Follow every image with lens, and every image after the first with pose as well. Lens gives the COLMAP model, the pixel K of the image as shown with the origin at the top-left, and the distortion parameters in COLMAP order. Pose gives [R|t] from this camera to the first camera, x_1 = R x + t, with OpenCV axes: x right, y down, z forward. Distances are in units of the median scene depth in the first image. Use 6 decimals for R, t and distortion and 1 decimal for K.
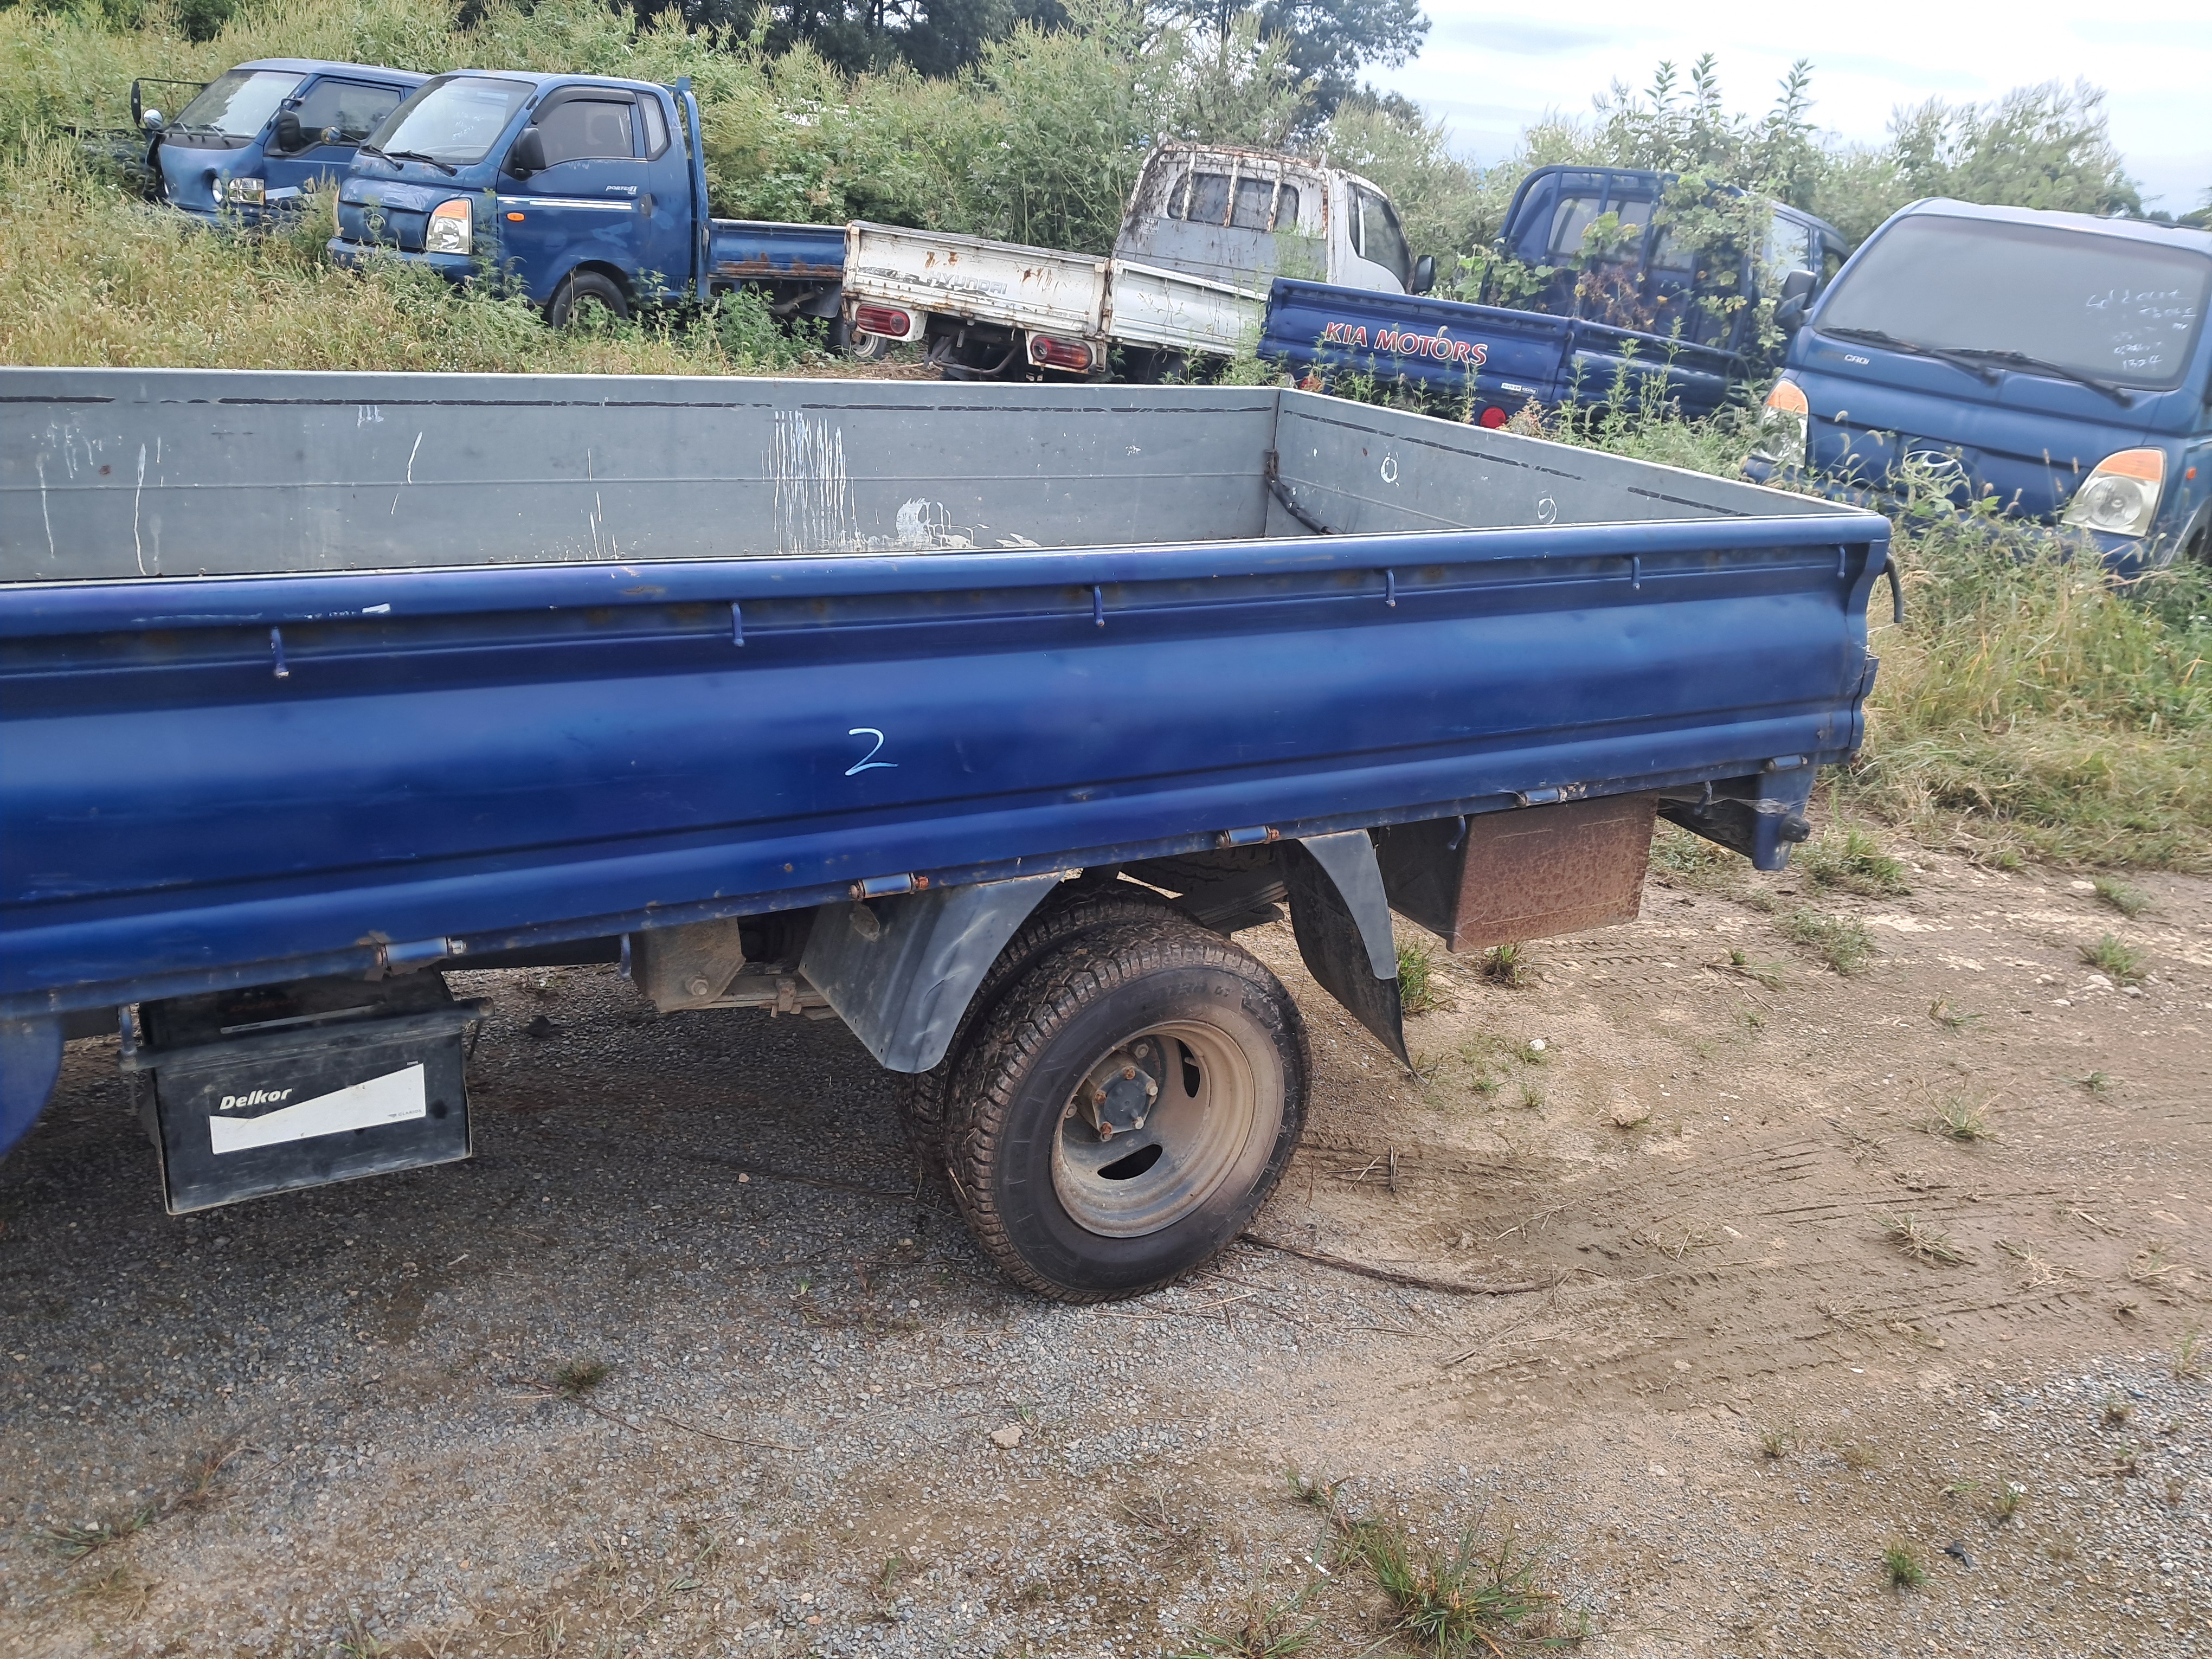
lens RADIAL K [[1724.3, 0, 1106.0], [0, 1724.3, 829.5], [0, 0, 1]] dist [0.058878, -0.091605]
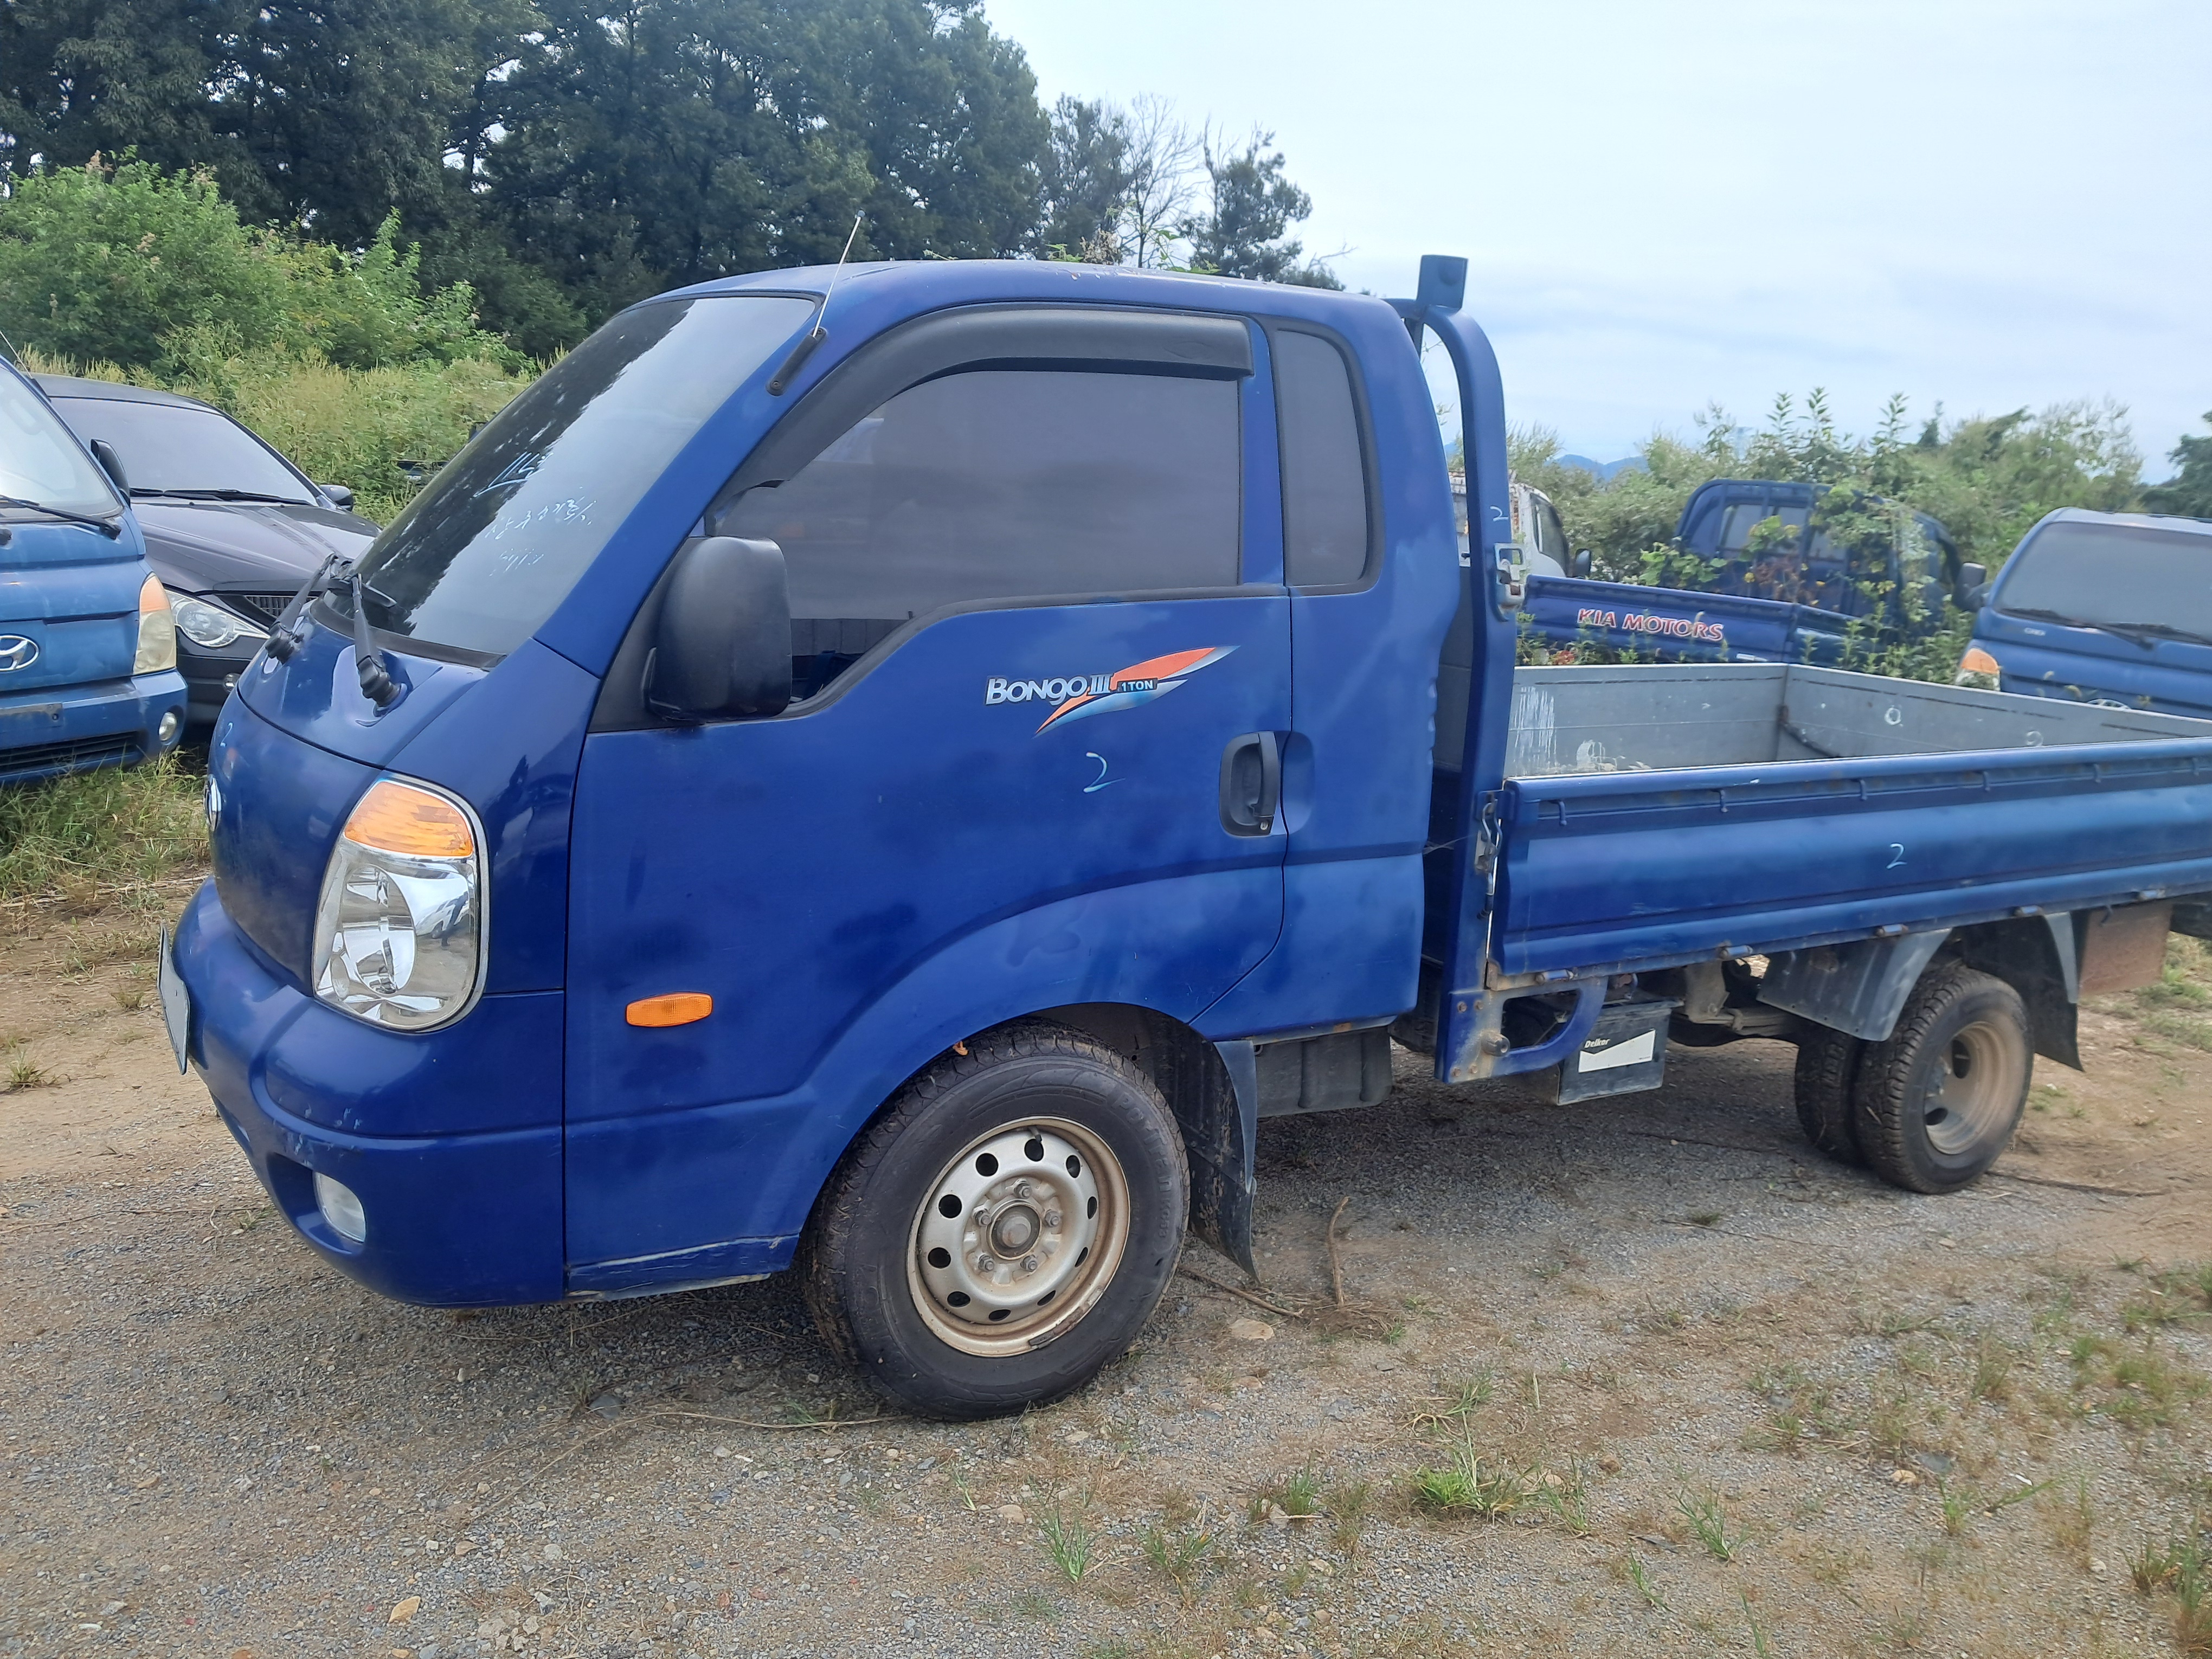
lens RADIAL K [[1730.2, 0, 1141.7], [0, 1730.2, 827.1], [0, 0, 1]] dist [0.102182, -0.186424]
pose [[0.999203, -0.021931, 0.033353, -0.209155], [0.026732, 0.988157, -0.151100, 0.039168], [-0.029644, 0.151871, 0.987956, -0.183982]]
